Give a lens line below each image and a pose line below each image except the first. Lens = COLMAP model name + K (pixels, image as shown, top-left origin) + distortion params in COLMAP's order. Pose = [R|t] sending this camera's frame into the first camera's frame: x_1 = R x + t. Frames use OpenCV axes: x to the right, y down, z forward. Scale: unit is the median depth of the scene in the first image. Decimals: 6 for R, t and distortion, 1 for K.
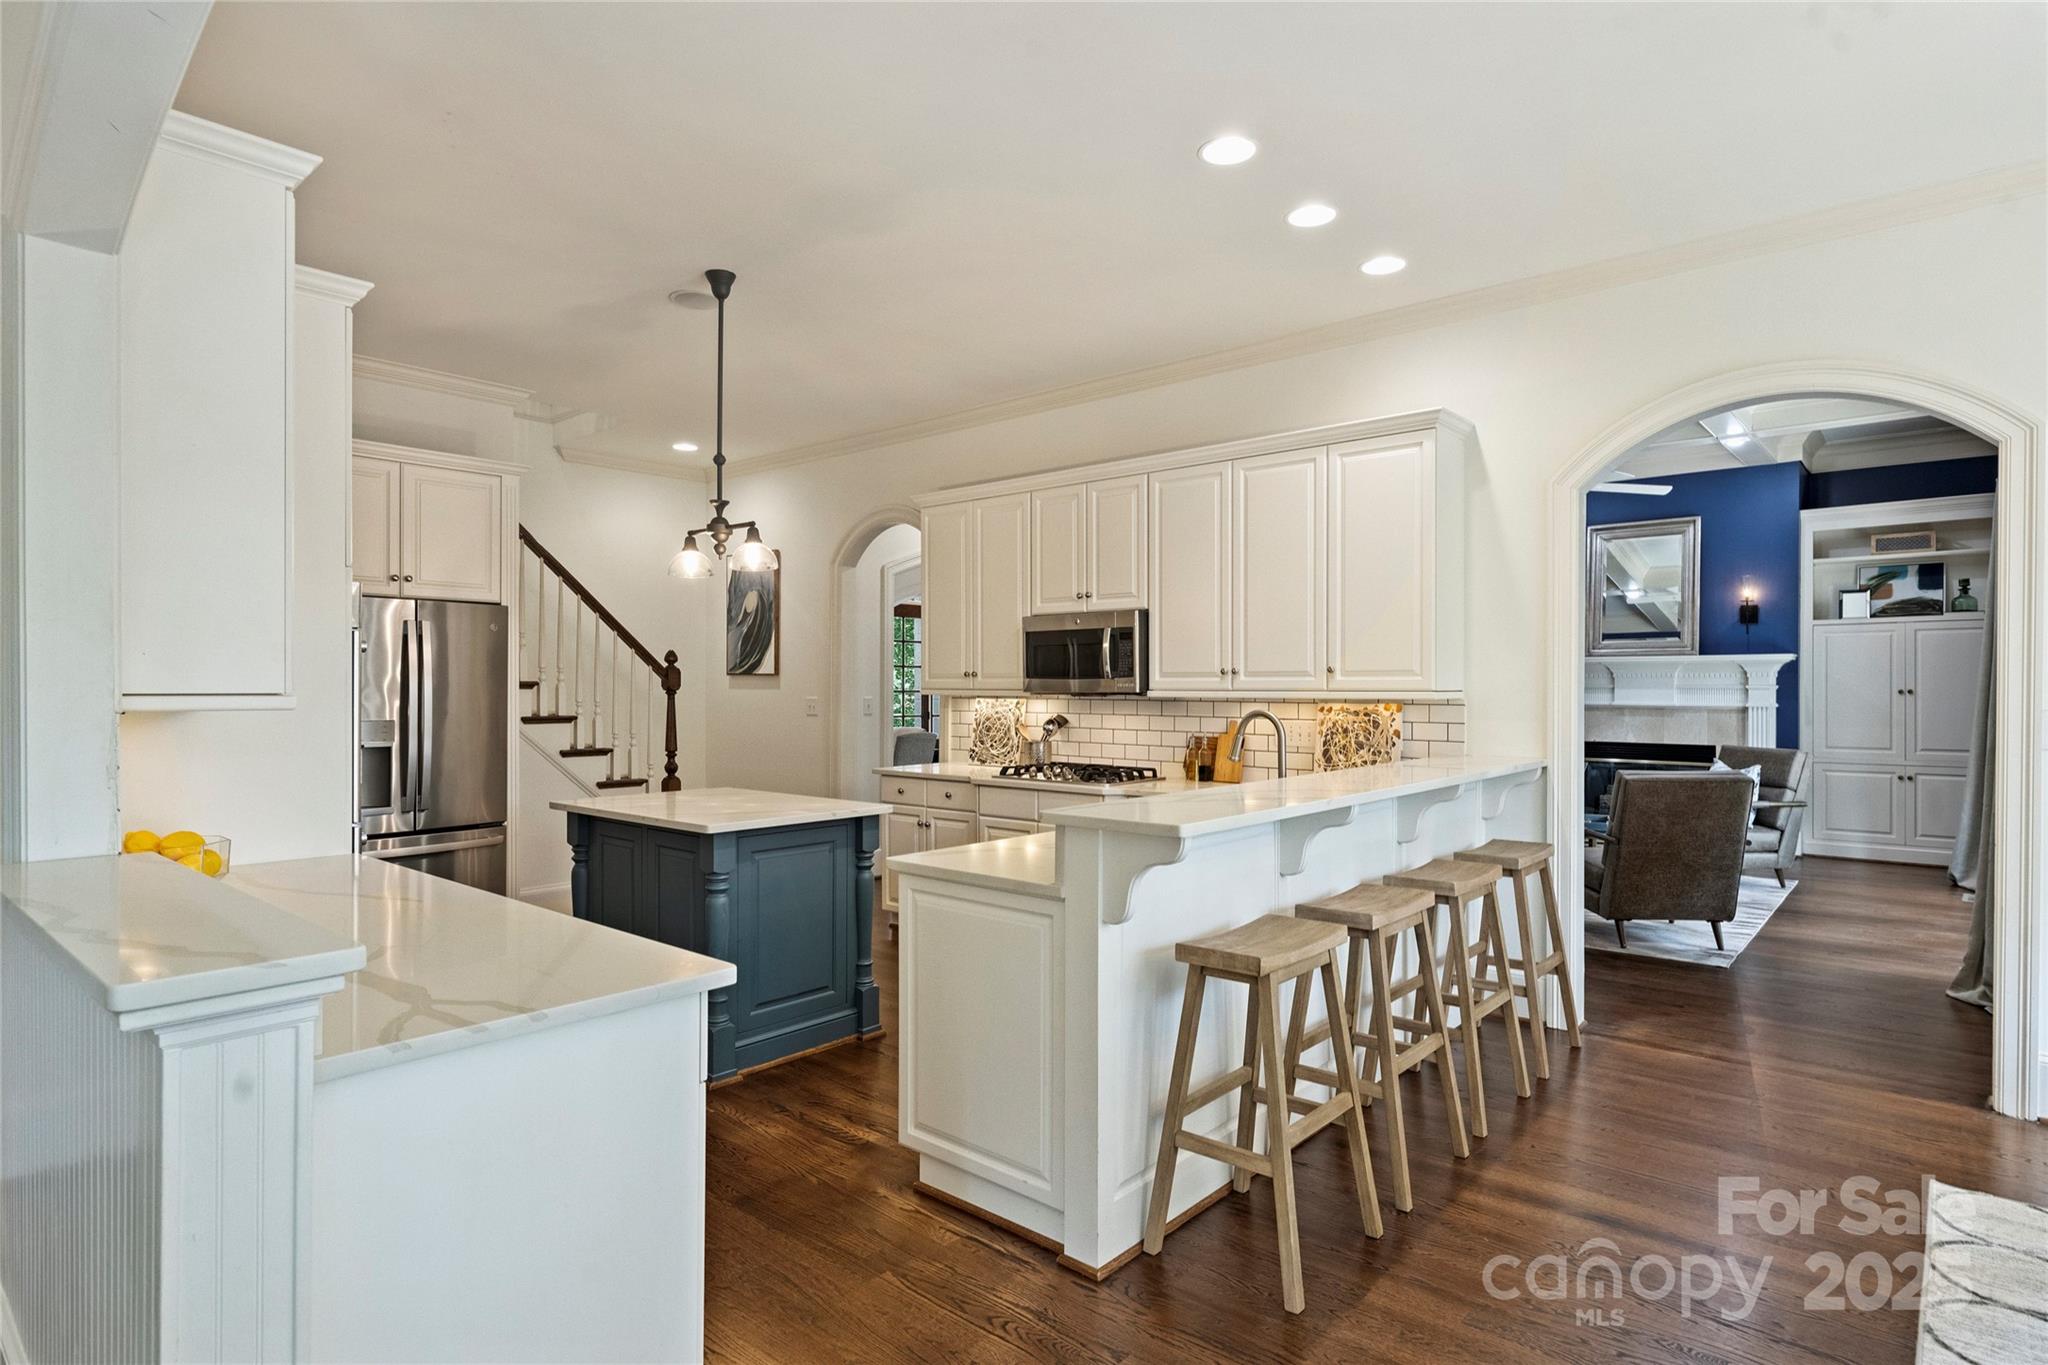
lens RADIAL K [[1117.2, 0, 1030.1], [0, 1117.2, 689.9], [0, 0, 1]] dist [-0.006487, -0.000228]
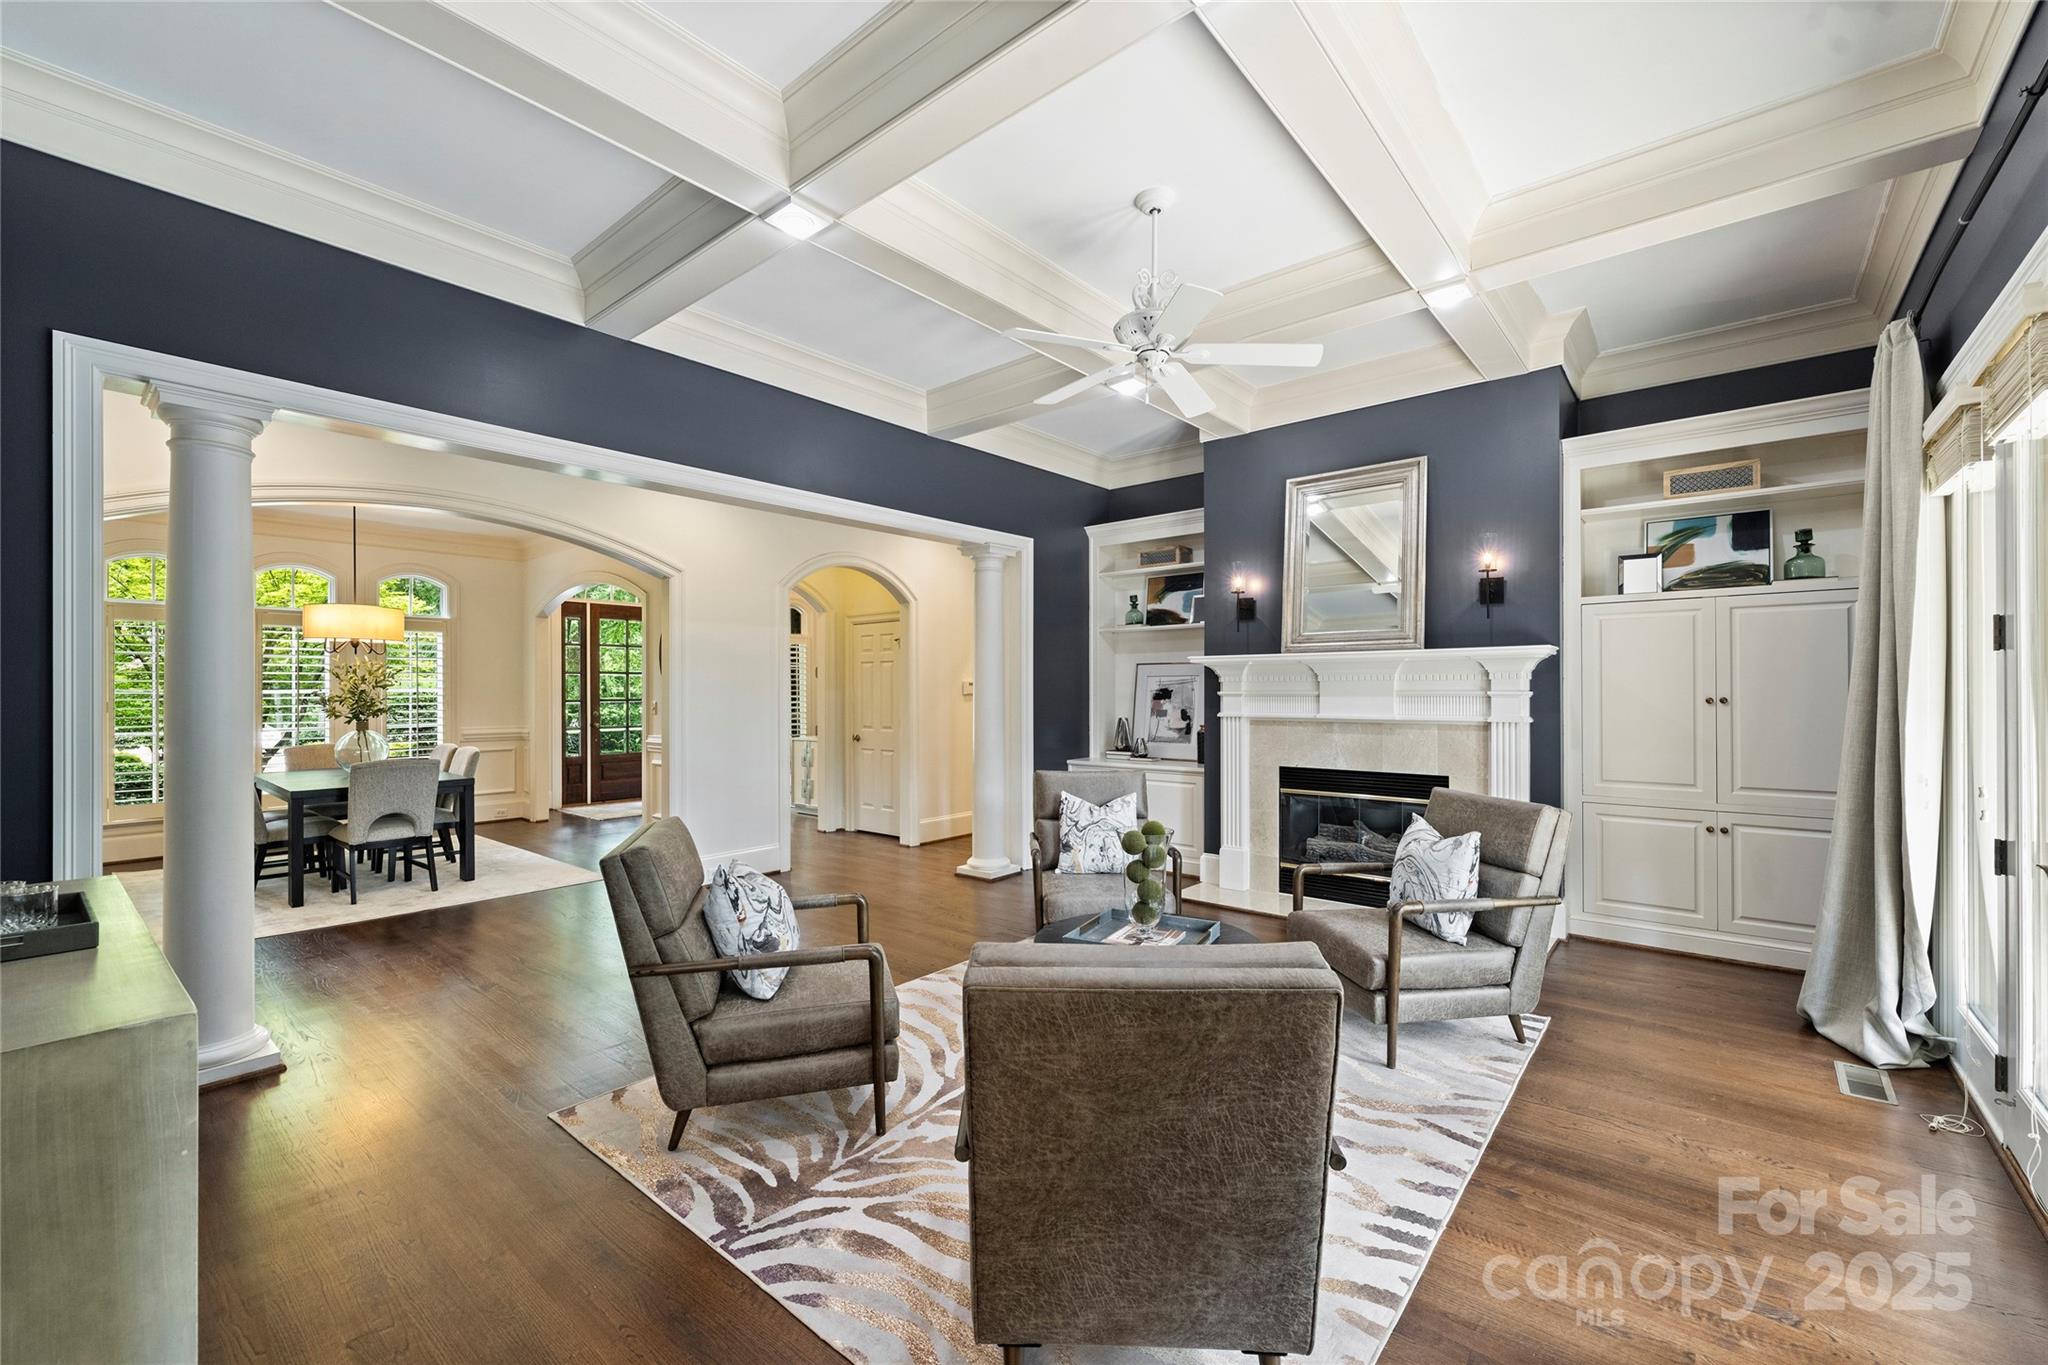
lens RADIAL K [[861.7, 0, 1012.1], [0, 861.7, 689.5], [0, 0, 1]] dist [-0.010674, -0.000137]
pose [[0.999973, -0.003748, 0.006267, 0.350081], [0.003778, 0.999981, -0.004843, -0.003896], [-0.006249, 0.004866, 0.999969, 0.474844]]
